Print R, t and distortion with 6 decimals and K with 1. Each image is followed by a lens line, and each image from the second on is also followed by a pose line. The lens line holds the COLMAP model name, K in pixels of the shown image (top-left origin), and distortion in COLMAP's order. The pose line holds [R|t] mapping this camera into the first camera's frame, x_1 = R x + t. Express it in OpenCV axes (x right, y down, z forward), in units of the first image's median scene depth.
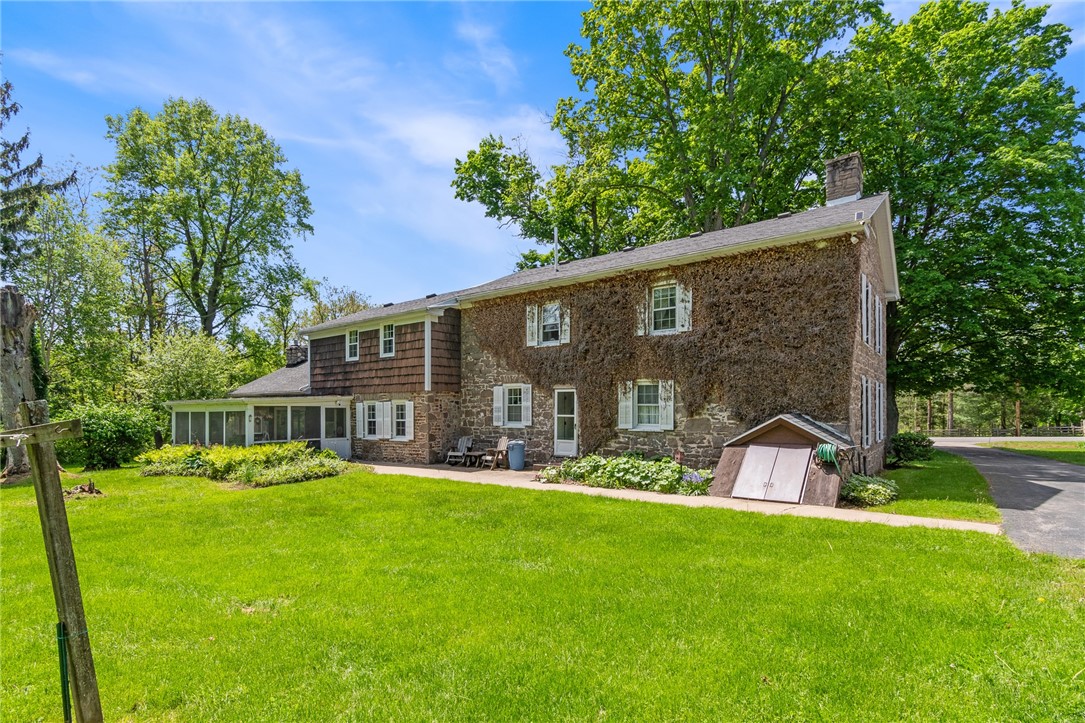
lens RADIAL K [[502.1, 0, 528.4], [0, 502.1, 414.5], [0, 0, 1]] dist [0.003199, 0.000316]
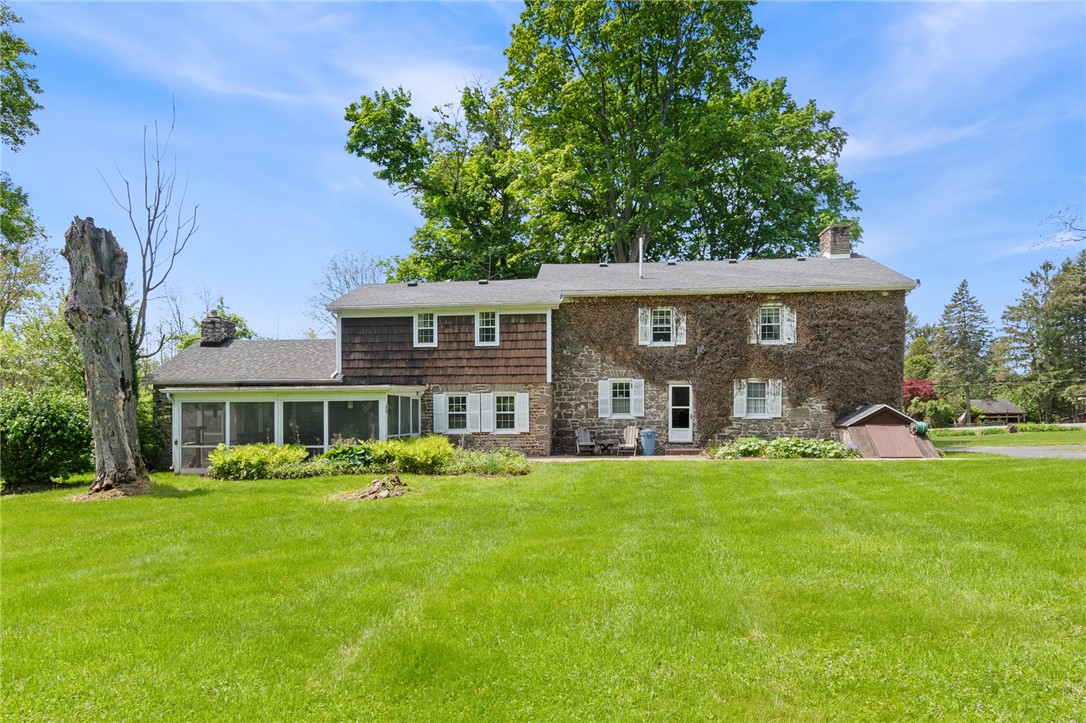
lens RADIAL K [[619.4, 0, 527.5], [0, 619.4, 414.0], [0, 0, 1]] dist [0.004364, 0.003925]
pose [[0.863325, 0.000454, 0.504649, -0.897194], [0.003840, 0.999965, -0.007468, 0.025650], [-0.504634, 0.008386, 0.863292, -0.052305]]
